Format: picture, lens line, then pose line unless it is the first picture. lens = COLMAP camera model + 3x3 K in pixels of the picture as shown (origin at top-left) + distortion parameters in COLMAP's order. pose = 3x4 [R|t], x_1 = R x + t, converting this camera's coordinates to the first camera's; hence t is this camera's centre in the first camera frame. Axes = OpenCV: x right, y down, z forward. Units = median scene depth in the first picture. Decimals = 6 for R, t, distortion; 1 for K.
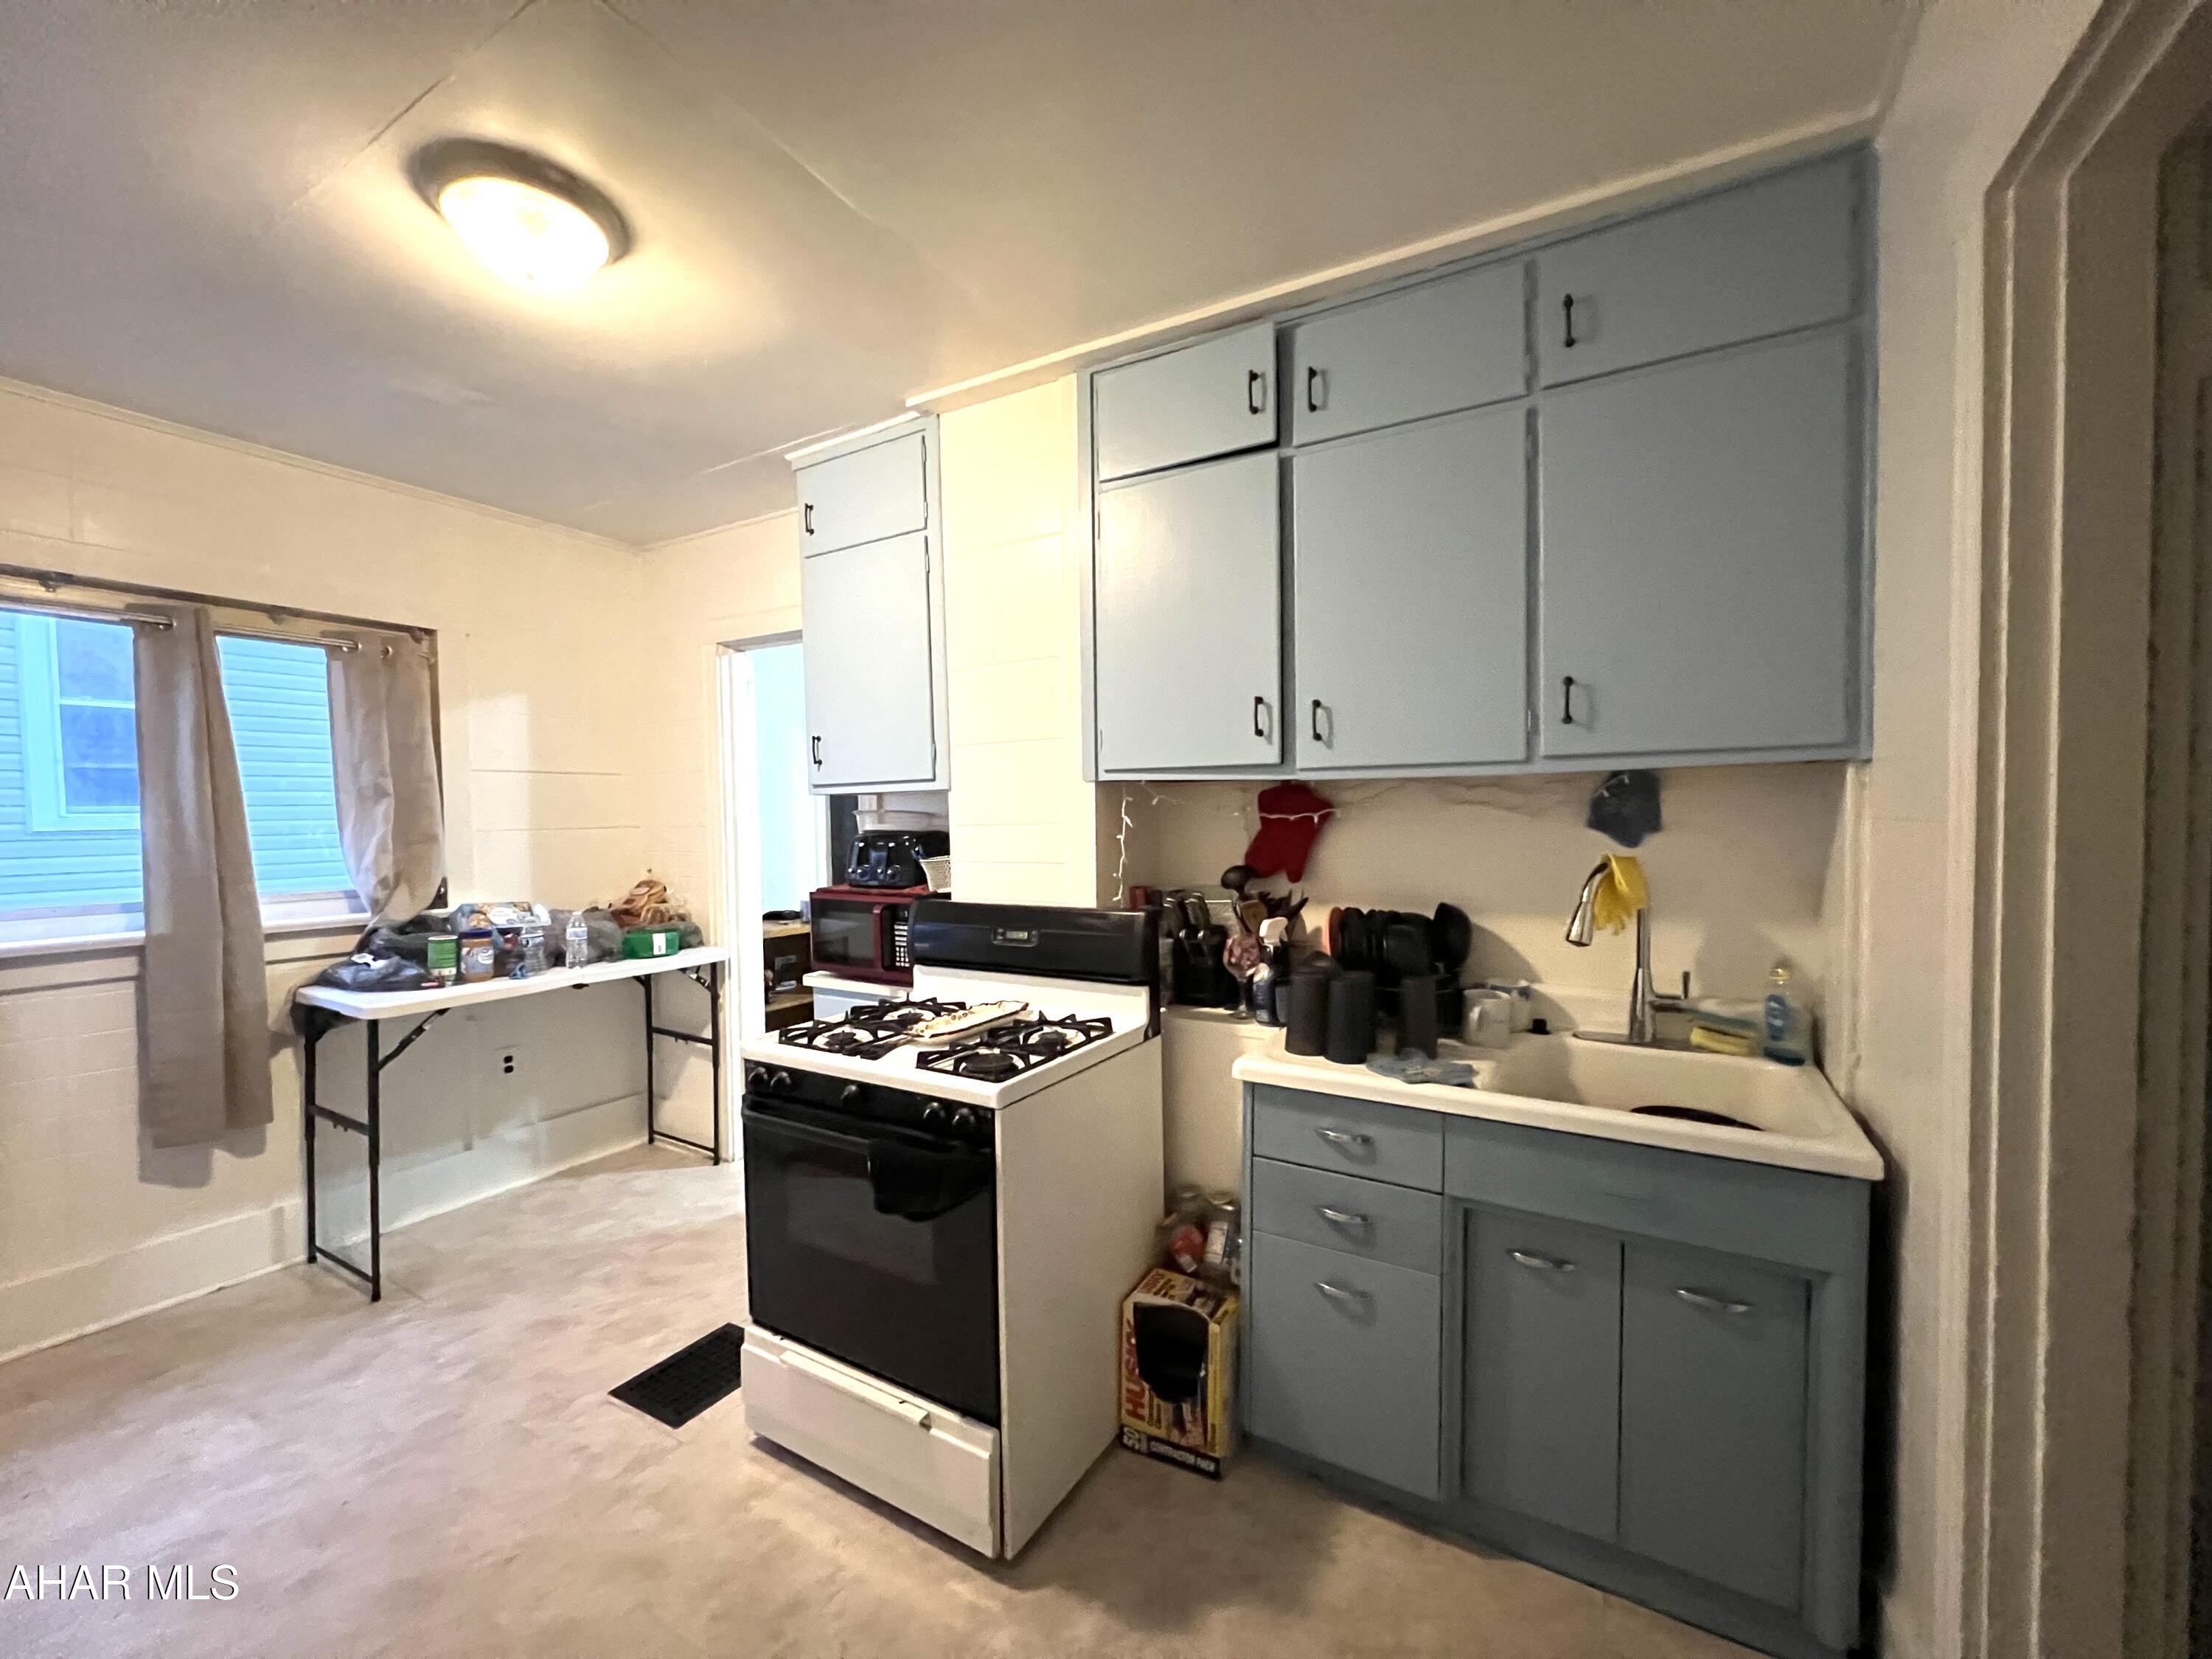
lens RADIAL K [[876.8, 0, 1106.0], [0, 876.8, 829.5], [0, 0, 1]] dist [-0.002051, -0.000611]
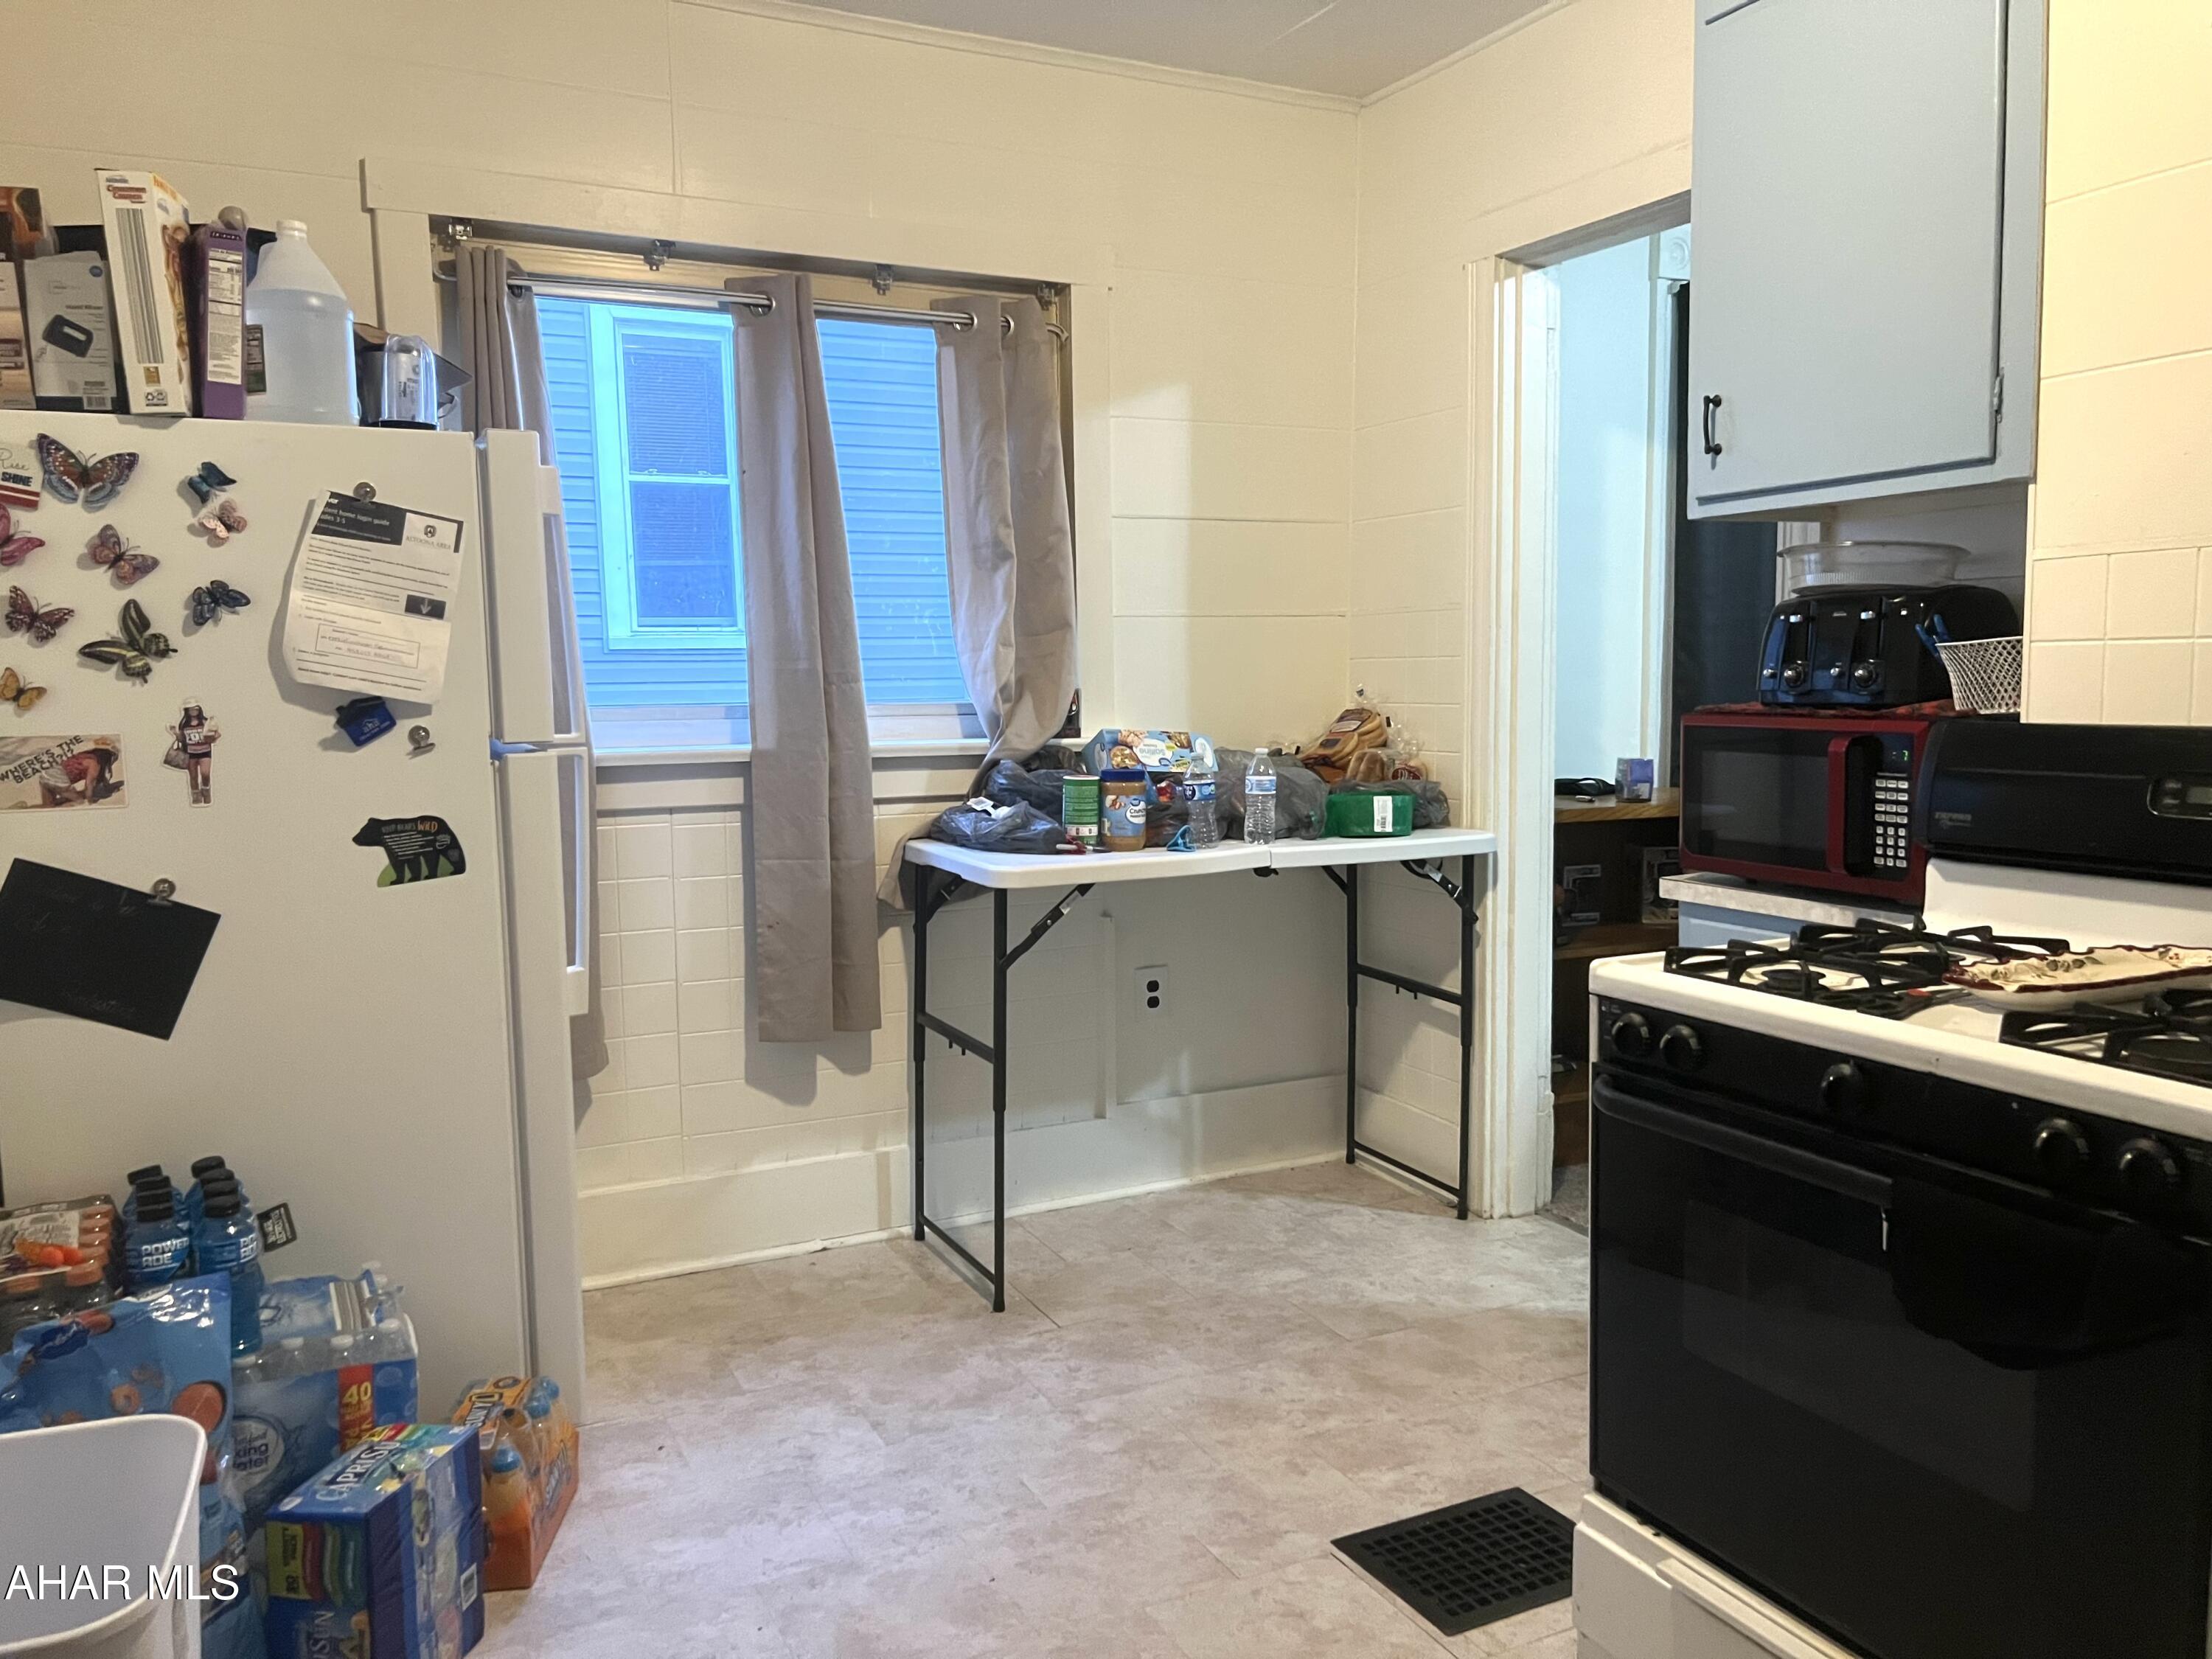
lens RADIAL K [[1634.4, 0, 1106.0], [0, 1634.4, 829.5], [0, 0, 1]] dist [0.095703, -0.174516]
pose [[0.835006, 0.055587, -0.547426, -0.091278], [-0.009684, 0.996215, 0.086388, 0.058918], [0.550156, -0.066833, 0.832383, 0.020220]]
